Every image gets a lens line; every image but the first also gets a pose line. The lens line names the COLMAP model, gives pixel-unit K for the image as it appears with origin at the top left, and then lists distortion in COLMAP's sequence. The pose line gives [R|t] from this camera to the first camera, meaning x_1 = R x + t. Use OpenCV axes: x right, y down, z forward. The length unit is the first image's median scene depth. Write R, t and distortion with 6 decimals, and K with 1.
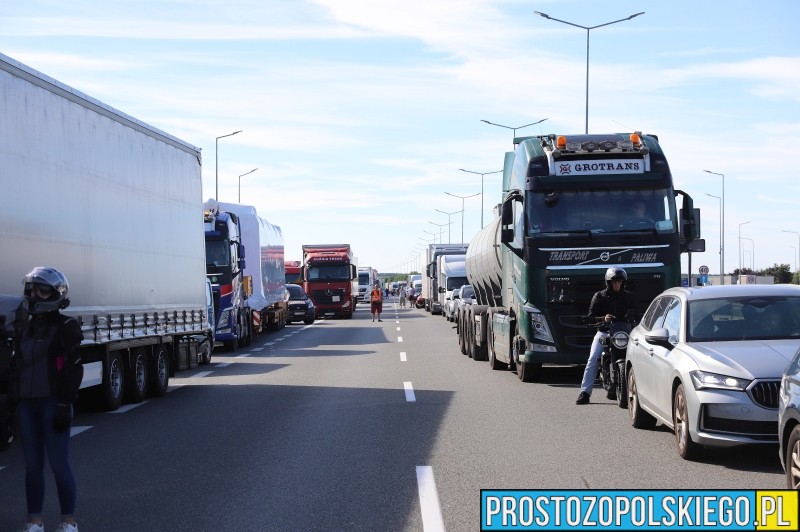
lens RADIAL K [[1518.1, 0, 400.0], [0, 1518.1, 266.0], [0, 0, 1]] dist [0.229236, 0.180555]
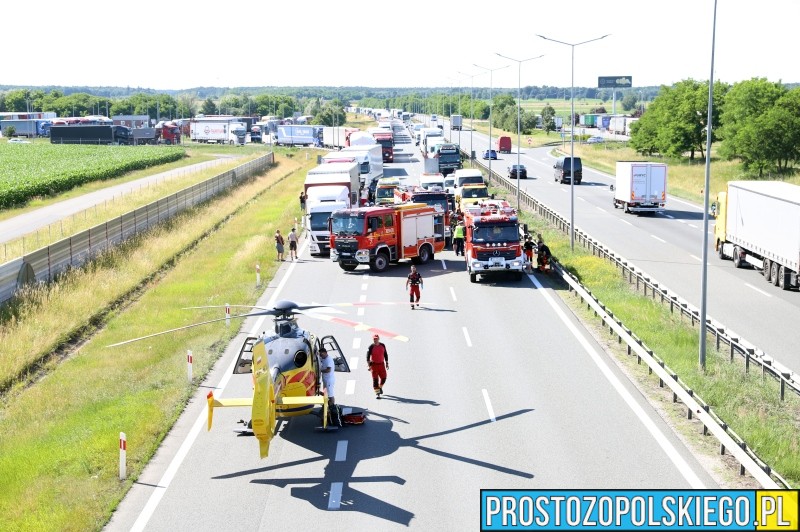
lens RADIAL K [[1519.5, 0, 400.0], [0, 1519.5, 266.0], [0, 0, 1]] dist [0.227308, 0.200048]
pose [[0.999971, -0.007508, -0.000857, -0.060271], [0.007556, 0.992039, 0.125705, -0.341563], [-0.000093, -0.125708, 0.992067, -4.695884]]
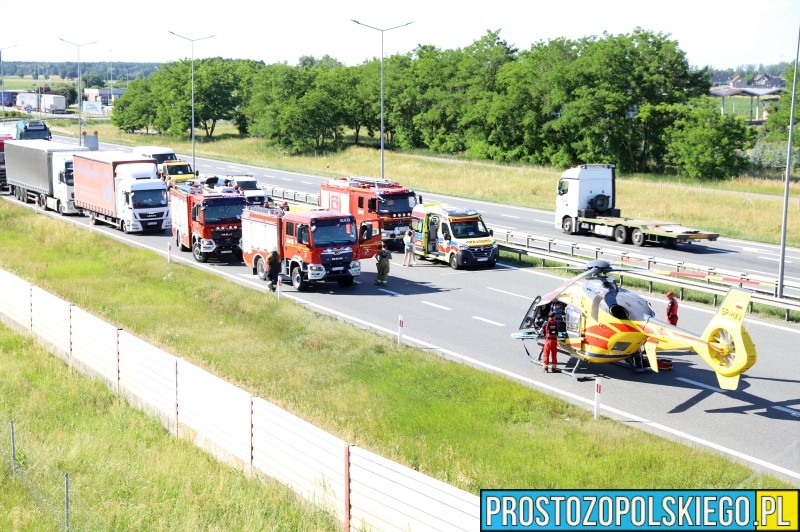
lens RADIAL K [[1518.1, 0, 400.0], [0, 1518.1, 266.0], [0, 0, 1]] dist [0.229236, 0.180555]
pose [[0.897895, -0.050570, 0.437296, -1.143658], [-0.011923, 0.990222, 0.138993, -0.347193], [-0.440049, -0.130015, 0.888512, -4.621318]]
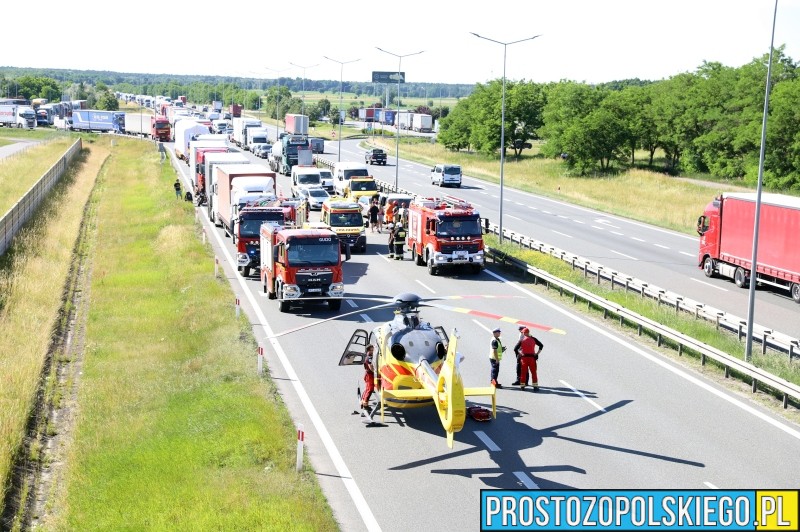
lens RADIAL K [[1518.1, 0, 400.0], [0, 1518.1, 266.0], [0, 0, 1]] dist [0.229236, 0.180555]
pose [[0.985991, 0.001759, 0.166790, -0.445484], [-0.023785, 0.991208, 0.130155, -0.343607], [-0.165095, -0.132299, 0.977364, -4.685279]]
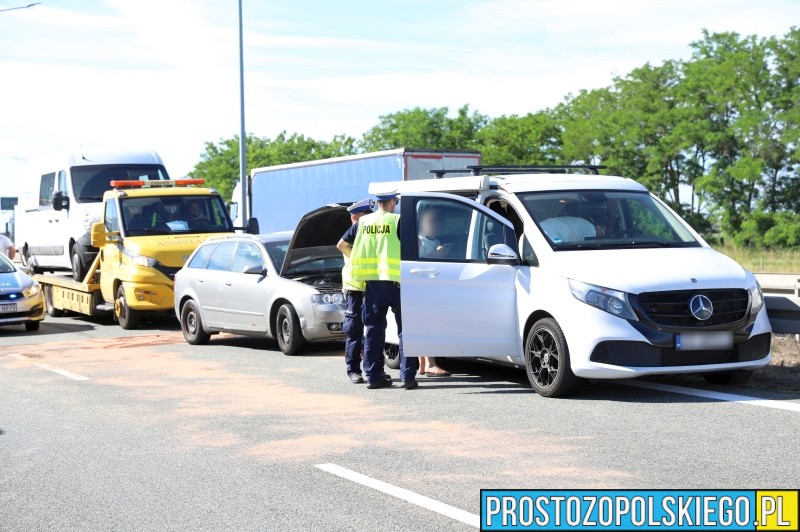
lens RADIAL K [[1516.4, 0, 400.0], [0, 1516.4, 266.0], [0, 0, 1]] dist [0.232820, 0.151597]
pose [[0.915281, -0.020680, 0.402285, -0.120066], [0.006916, 0.999341, 0.035635, -0.026171], [-0.402757, -0.029834, 0.914821, -1.601627]]
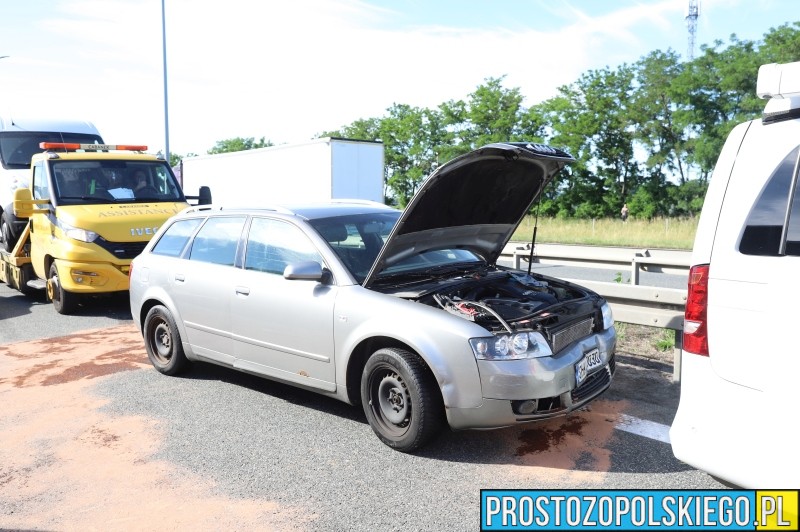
lens RADIAL K [[658.9, 0, 400.0], [0, 658.9, 266.0], [0, 0, 1]] dist [-0.017735, 0.000728]
pose [[0.766808, -0.060108, 0.639056, 0.019483], [-0.010067, 0.994357, 0.105605, -0.018422], [-0.641797, -0.087412, 0.761876, -1.055203]]
